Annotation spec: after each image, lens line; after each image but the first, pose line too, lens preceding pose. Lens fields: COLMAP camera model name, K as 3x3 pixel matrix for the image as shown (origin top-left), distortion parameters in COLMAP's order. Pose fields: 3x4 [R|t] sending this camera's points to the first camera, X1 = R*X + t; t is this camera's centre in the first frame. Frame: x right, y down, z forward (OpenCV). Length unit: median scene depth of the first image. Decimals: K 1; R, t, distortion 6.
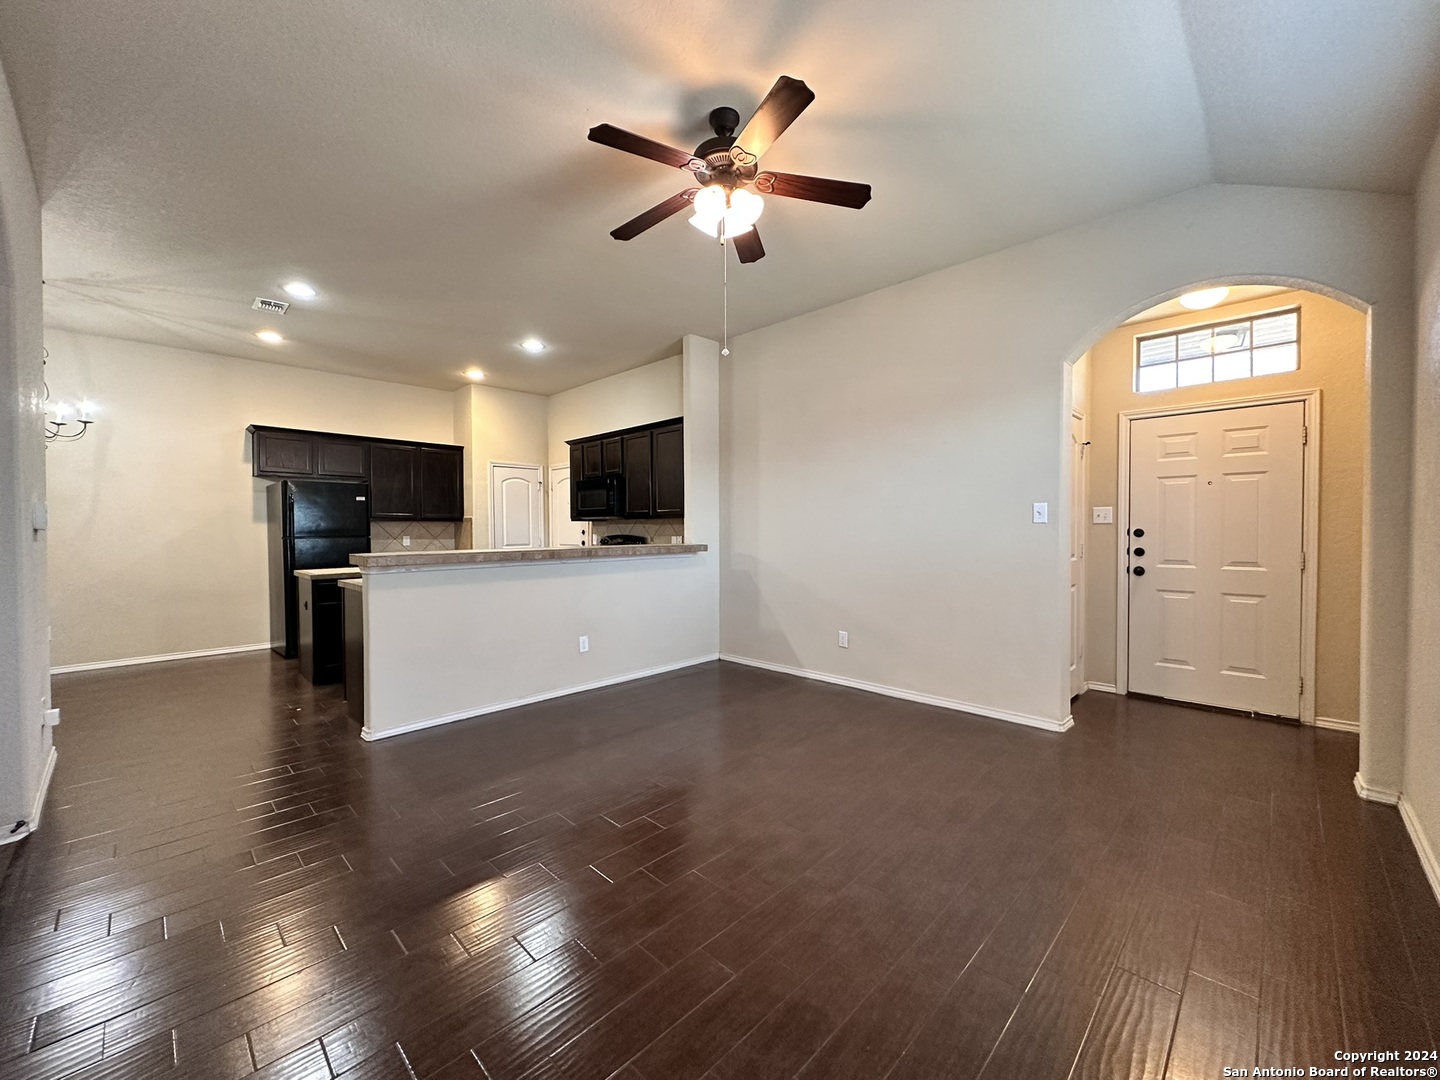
lens RADIAL K [[576.8, 0, 724.8], [0, 576.8, 536.1], [0, 0, 1]] dist [-0.002420, 0.000117]
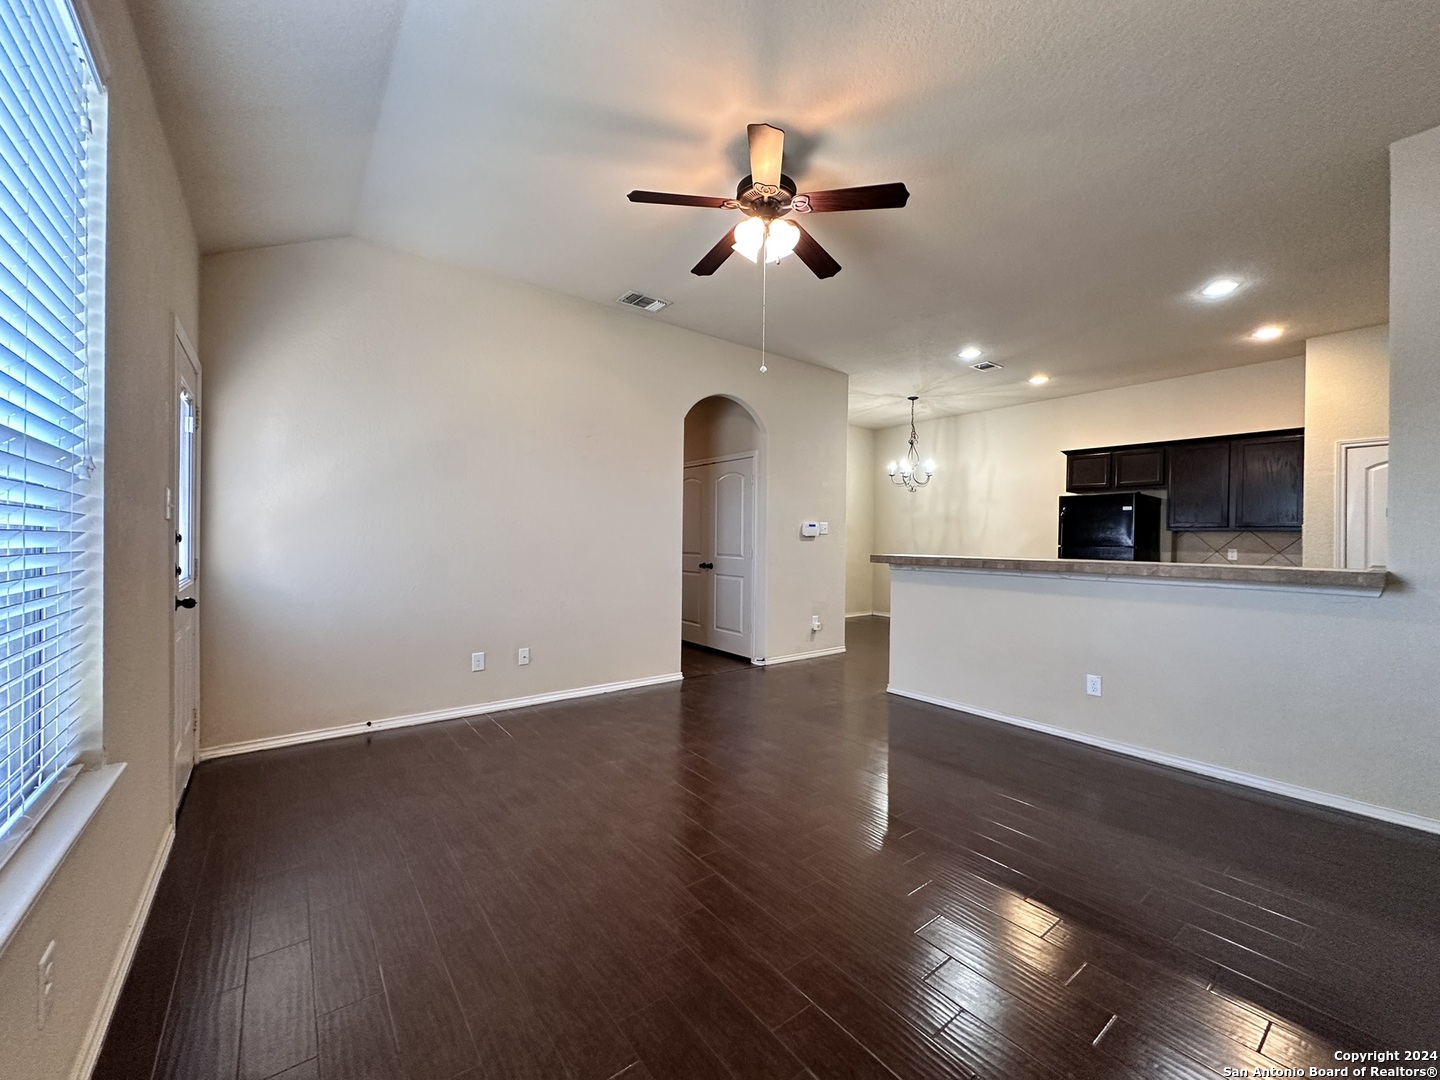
lens RADIAL K [[576.8, 0, 722.5], [0, 576.8, 539.9], [0, 0, 1]] dist [-0.002420, 0.000117]
pose [[-0.147278, 0.005750, -0.989078, 0.552878], [-0.023111, 0.999690, 0.009253, -0.004983], [0.988825, 0.024222, -0.147099, 0.561989]]
